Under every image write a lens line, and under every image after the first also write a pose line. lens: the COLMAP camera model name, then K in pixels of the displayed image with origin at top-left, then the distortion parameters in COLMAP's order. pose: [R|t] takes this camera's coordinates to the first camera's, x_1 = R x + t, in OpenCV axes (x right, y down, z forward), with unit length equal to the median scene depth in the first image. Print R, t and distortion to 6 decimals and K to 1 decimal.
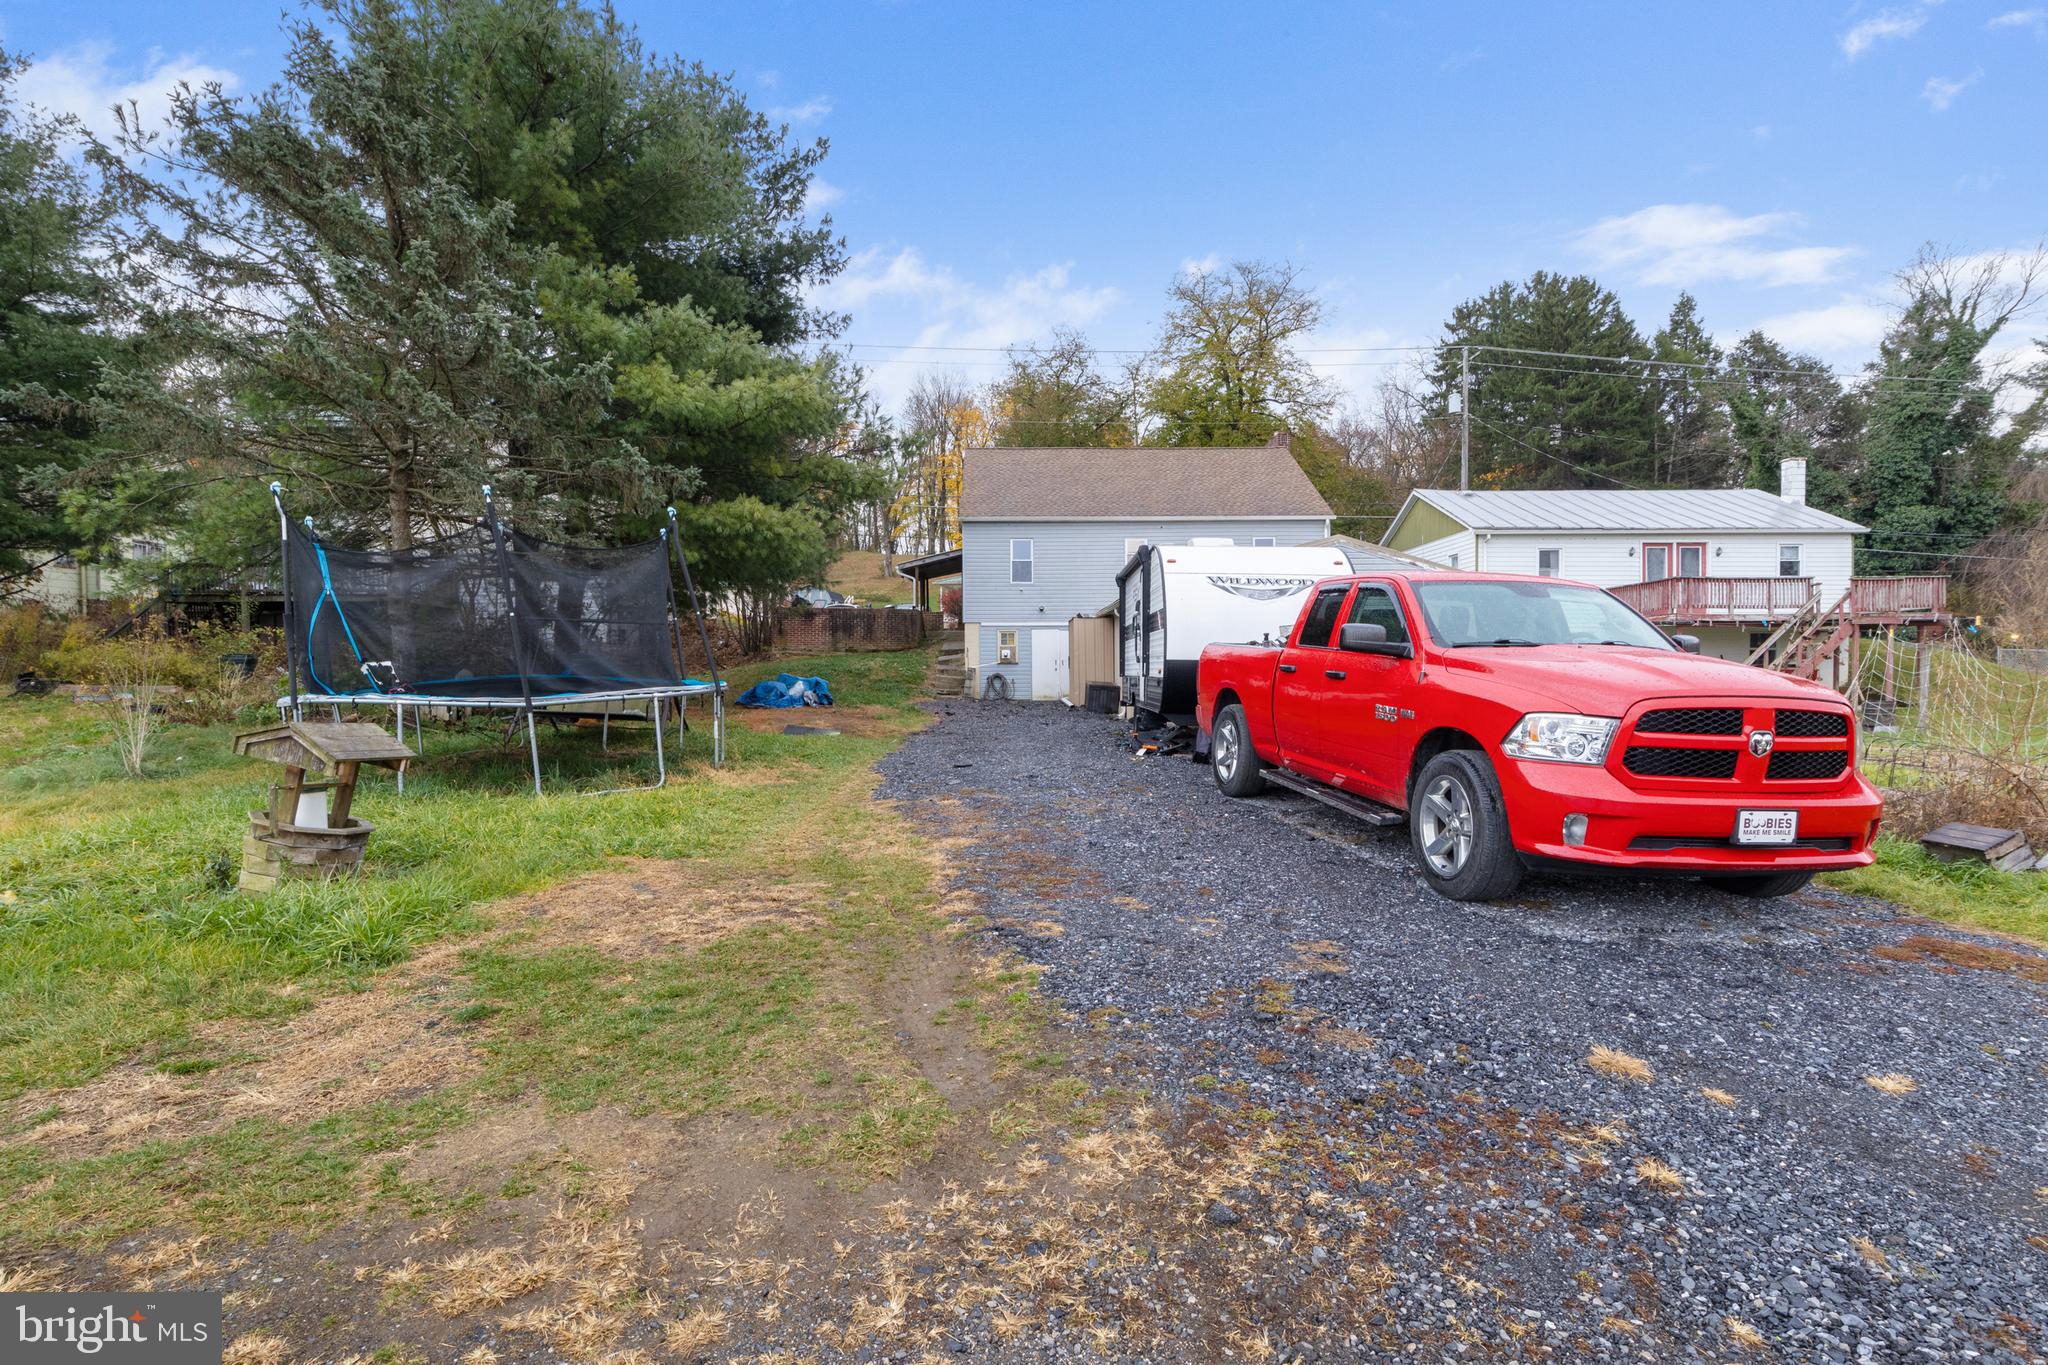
lens RADIAL K [[1036.2, 0, 1022.6], [0, 1036.2, 679.1], [0, 0, 1]] dist [-0.001112, 0.000153]
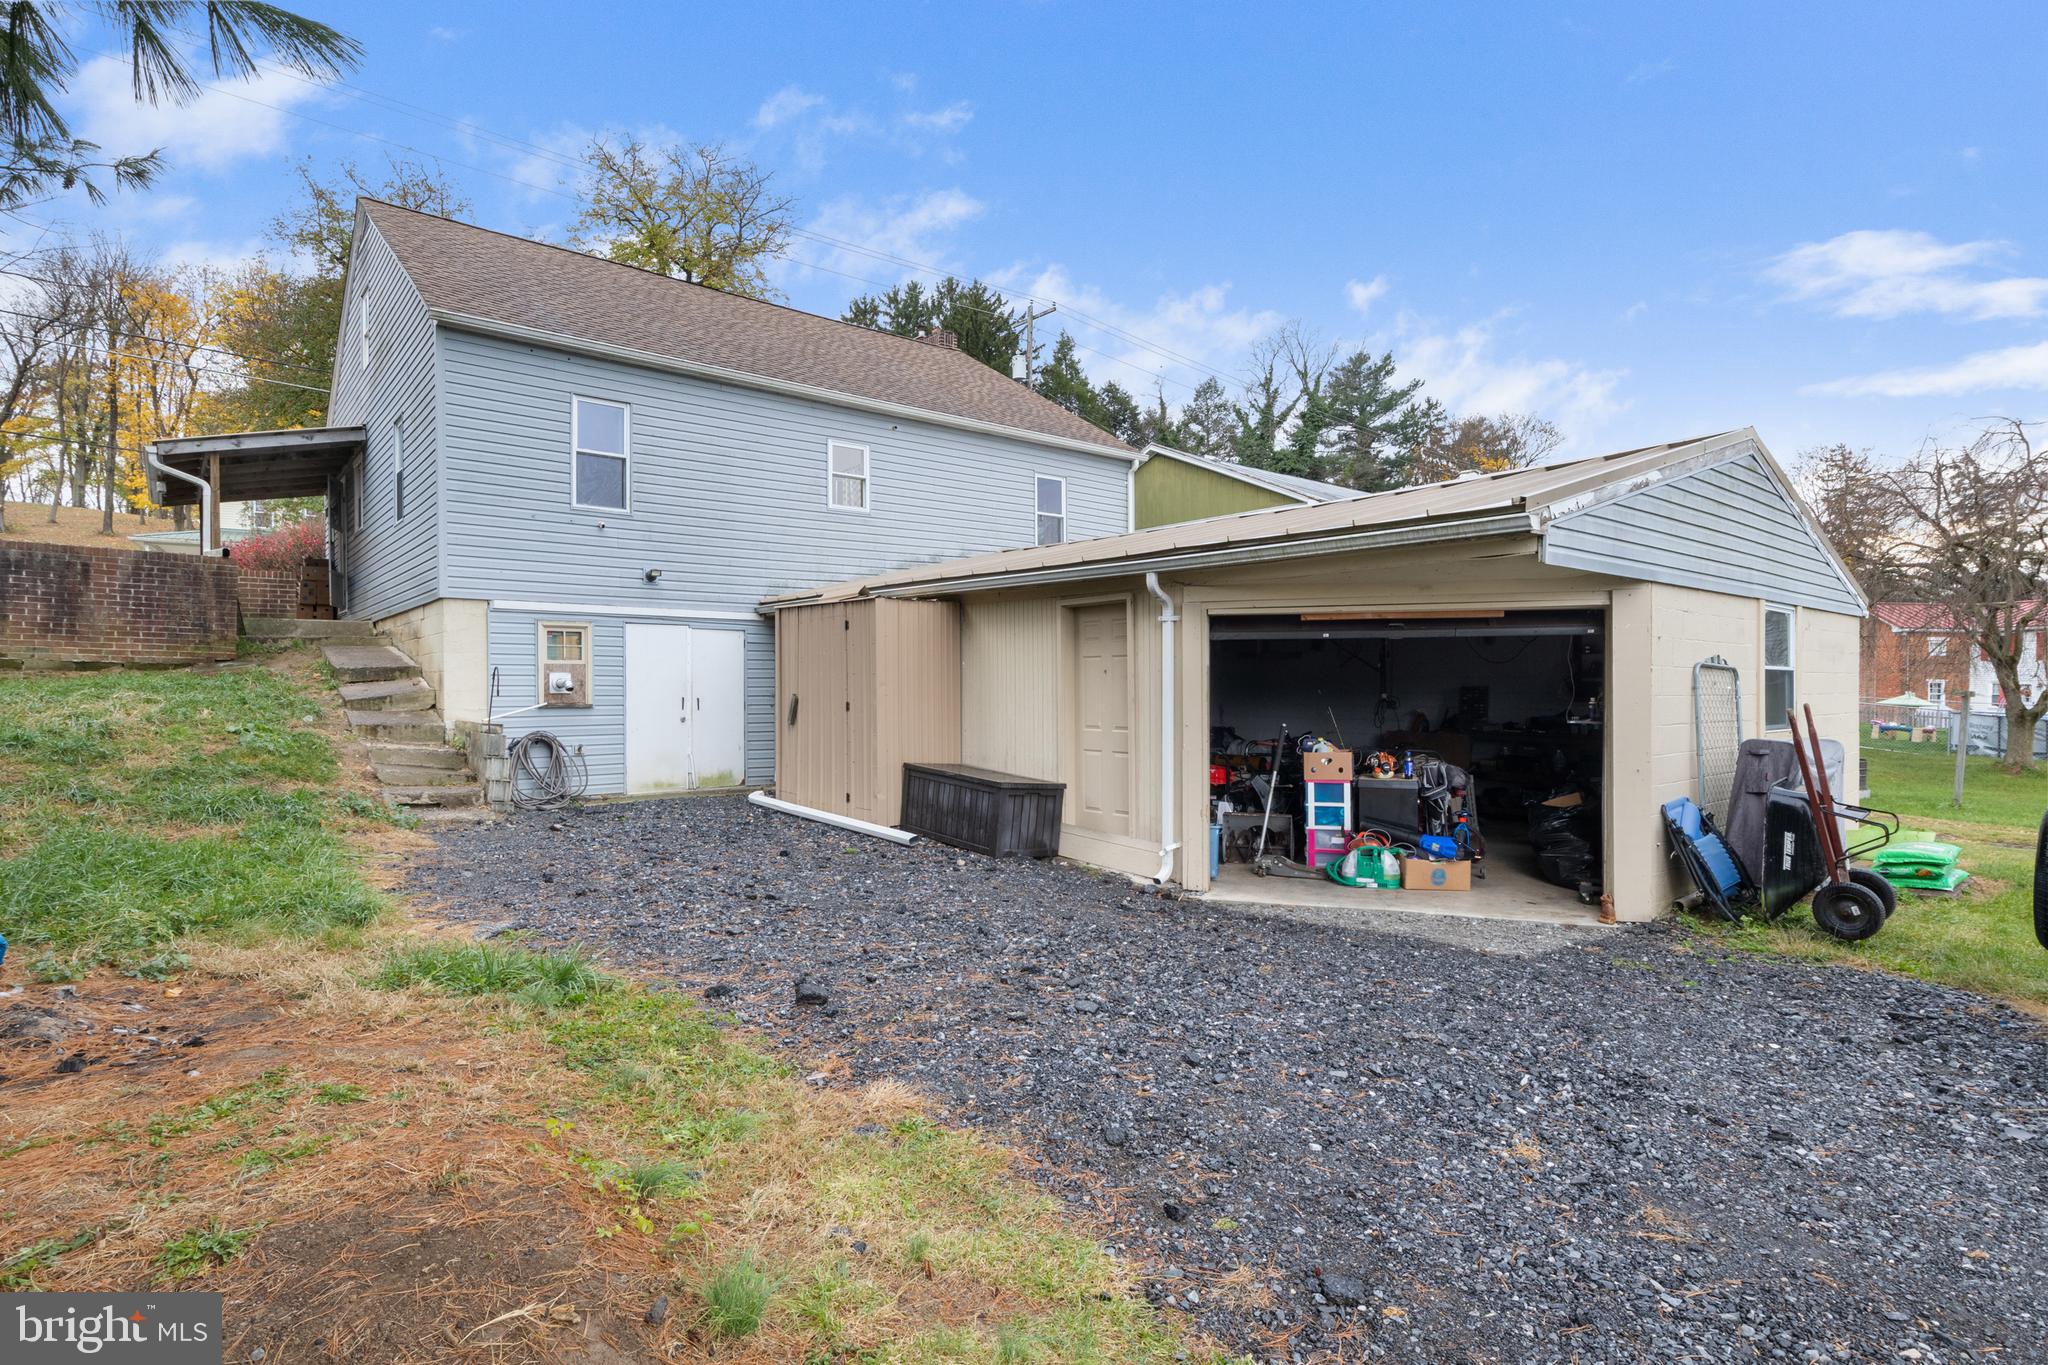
lens RADIAL K [[1036.2, 0, 1024.5], [0, 1036.2, 681.5], [0, 0, 1]] dist [-0.001112, 0.000153]
pose [[0.783435, 0.006142, 0.621443, -0.112470], [0.000984, 0.999938, -0.011124, -0.018277], [-0.621472, 0.009326, 0.783381, 0.530527]]
